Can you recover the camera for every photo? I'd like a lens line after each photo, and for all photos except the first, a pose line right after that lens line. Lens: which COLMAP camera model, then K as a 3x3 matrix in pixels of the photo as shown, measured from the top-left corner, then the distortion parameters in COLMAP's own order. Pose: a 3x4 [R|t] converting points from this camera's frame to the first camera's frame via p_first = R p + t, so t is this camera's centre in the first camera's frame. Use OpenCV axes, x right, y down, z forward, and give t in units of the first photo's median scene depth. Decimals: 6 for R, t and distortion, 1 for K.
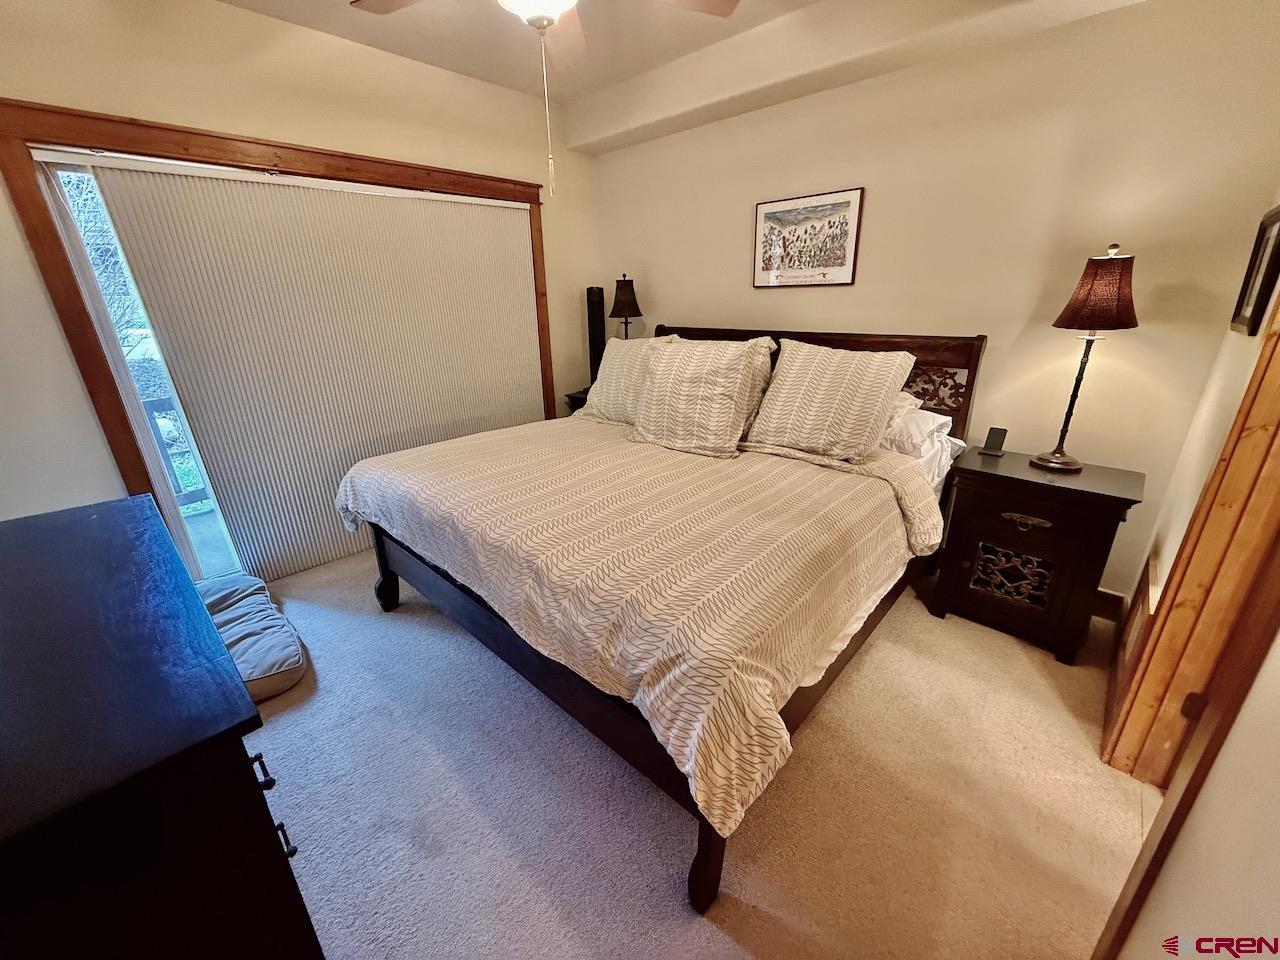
lens RADIAL K [[508.4, 0, 640.6], [0, 508.4, 481.5], [0, 0, 1]] dist [-0.000797, 0.000090]
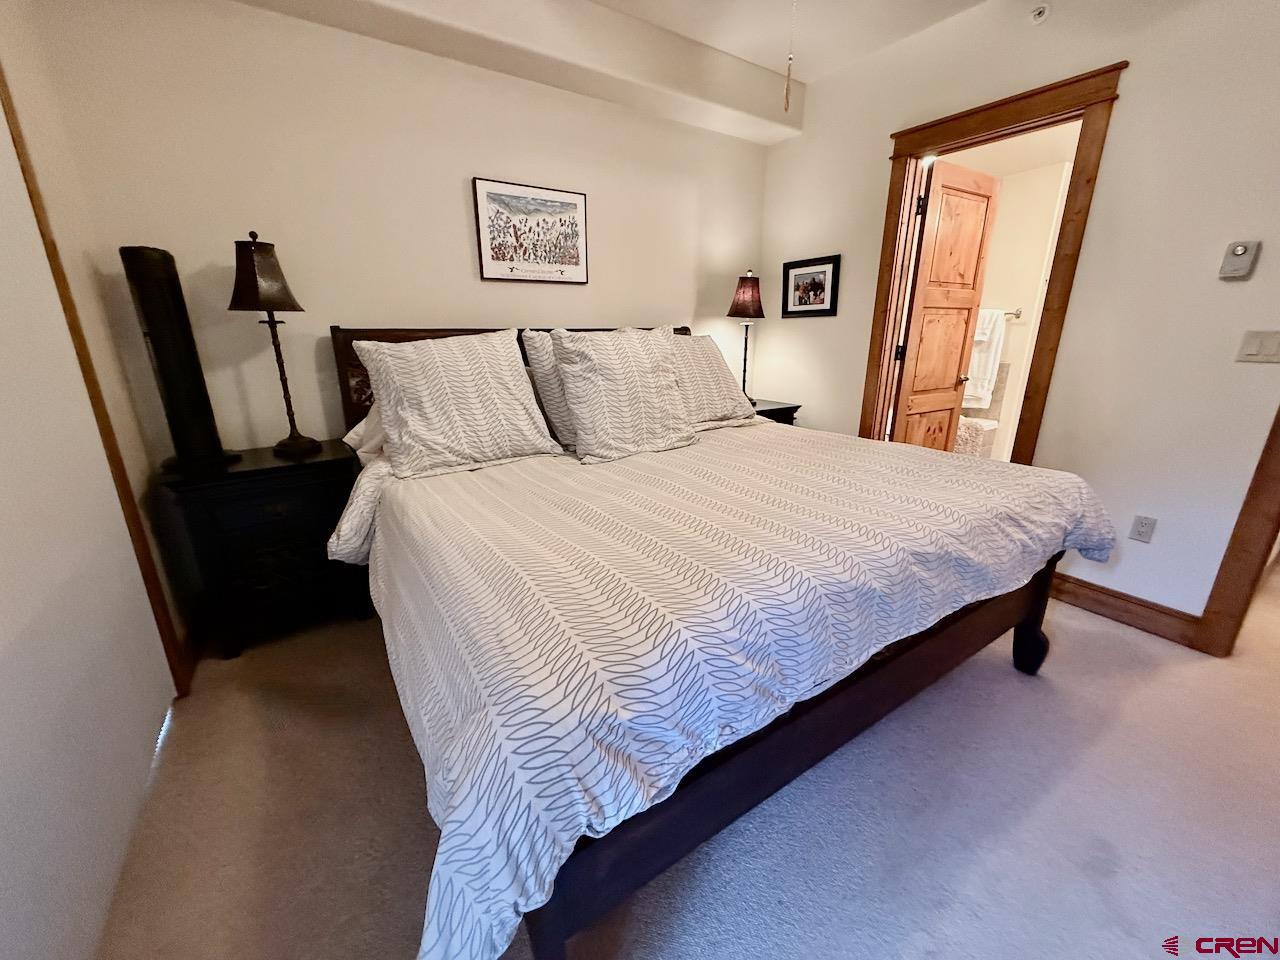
lens RADIAL K [[508.4, 0, 637.0], [0, 508.4, 481.7], [0, 0, 1]] dist [-0.000797, 0.000090]
pose [[0.233104, -0.265194, 0.935593, -0.642320], [0.331857, 0.926036, 0.179802, -0.154254], [-0.914075, 0.268571, 0.303869, 0.665691]]
